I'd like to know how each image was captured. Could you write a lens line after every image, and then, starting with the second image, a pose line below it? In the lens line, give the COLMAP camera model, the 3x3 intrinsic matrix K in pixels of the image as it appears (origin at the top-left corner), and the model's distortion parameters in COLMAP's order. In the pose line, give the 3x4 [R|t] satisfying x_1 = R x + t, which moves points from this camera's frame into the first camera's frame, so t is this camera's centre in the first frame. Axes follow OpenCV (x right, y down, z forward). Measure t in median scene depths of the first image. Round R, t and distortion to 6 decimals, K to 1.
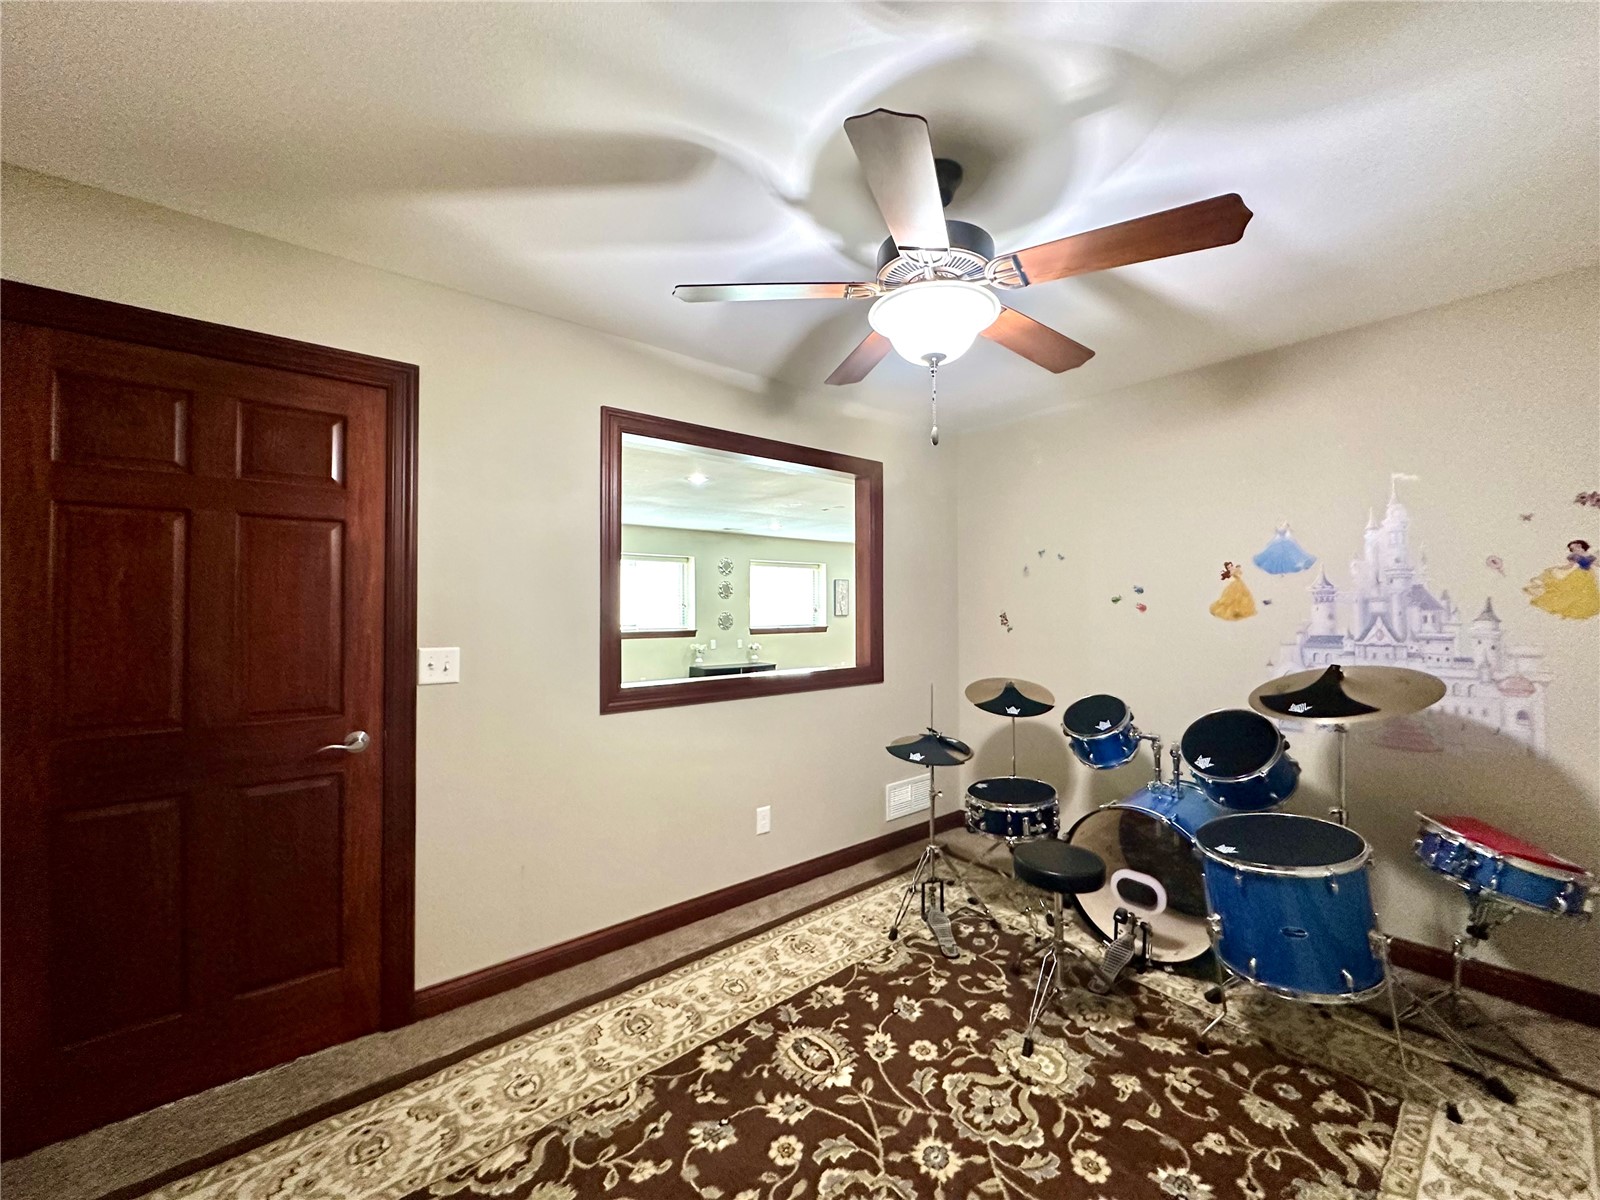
lens RADIAL K [[655.0, 0, 800.0], [0, 655.0, 600.0], [0, 0, 1]] dist [-0.001460, 0.000047]
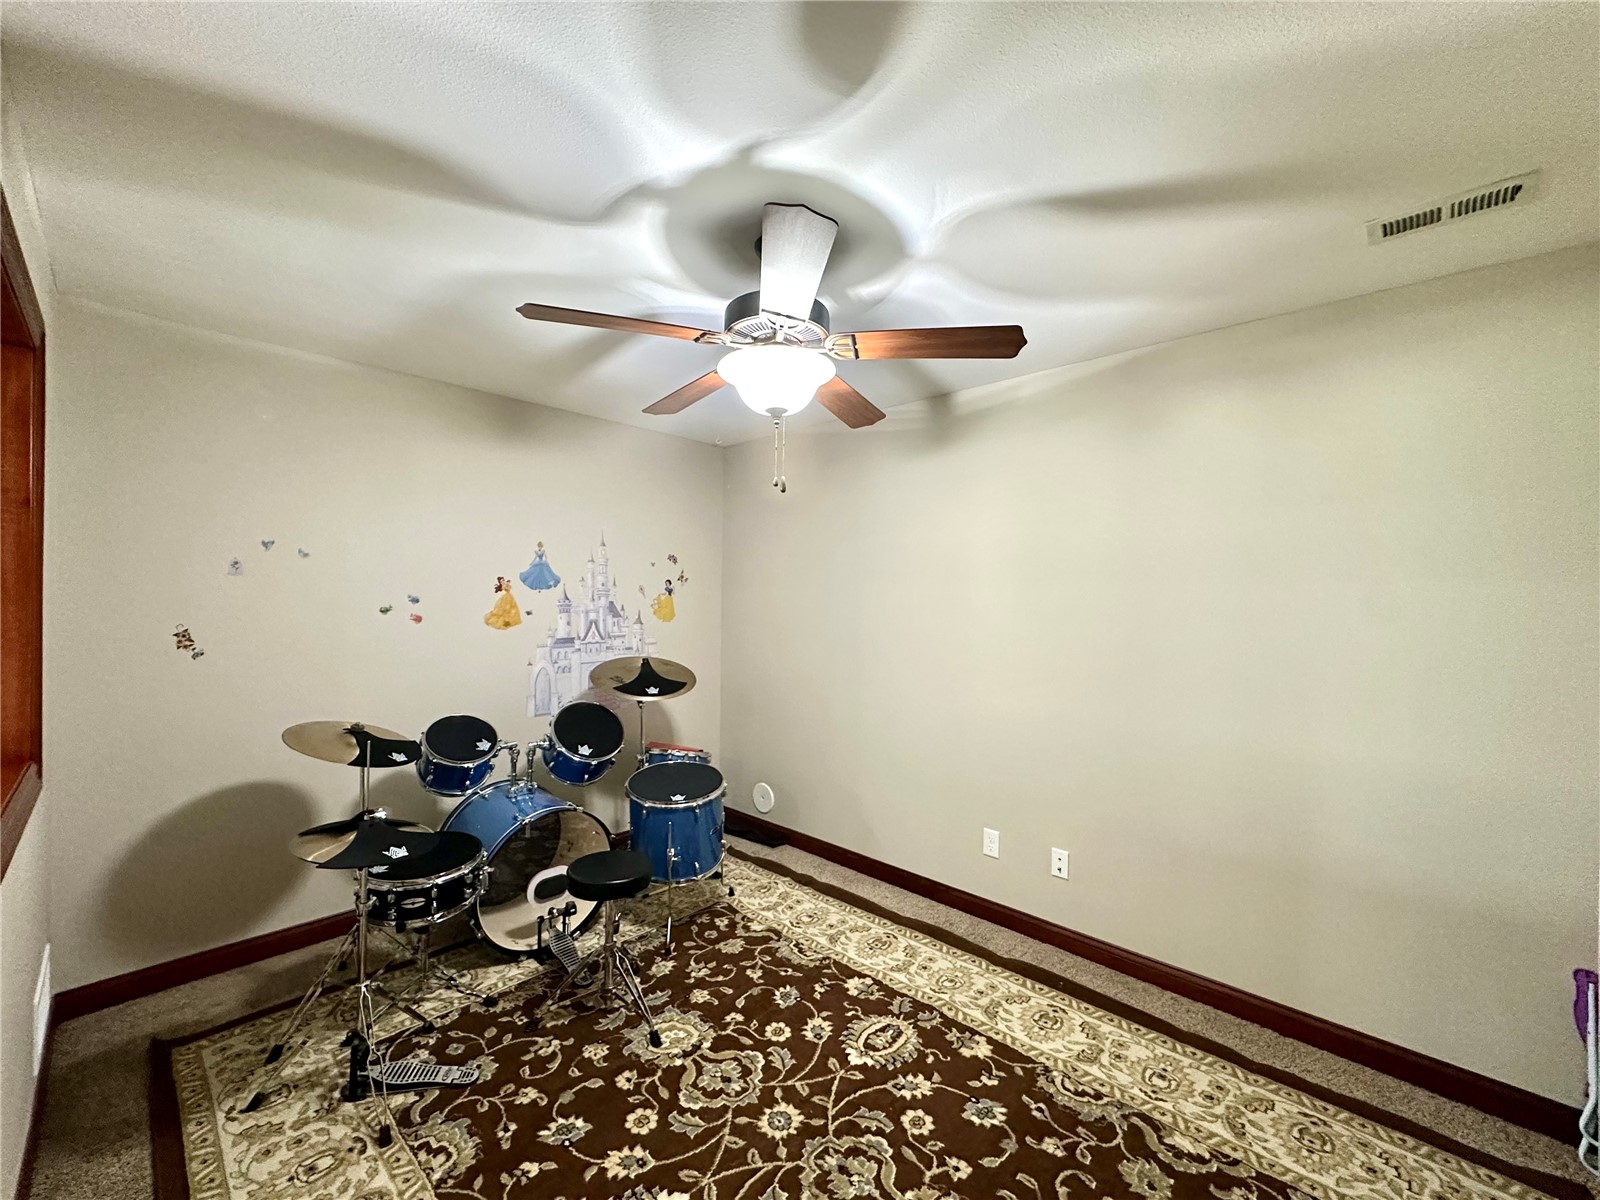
lens RADIAL K [[655.0, 0, 800.0], [0, 655.0, 600.0], [0, 0, 1]] dist [-0.001460, 0.000047]
pose [[-0.139830, -0.004928, 0.990163, -0.754417], [-0.025745, 0.999668, 0.001340, -0.047531], [-0.989841, -0.025304, -0.139910, 0.940045]]
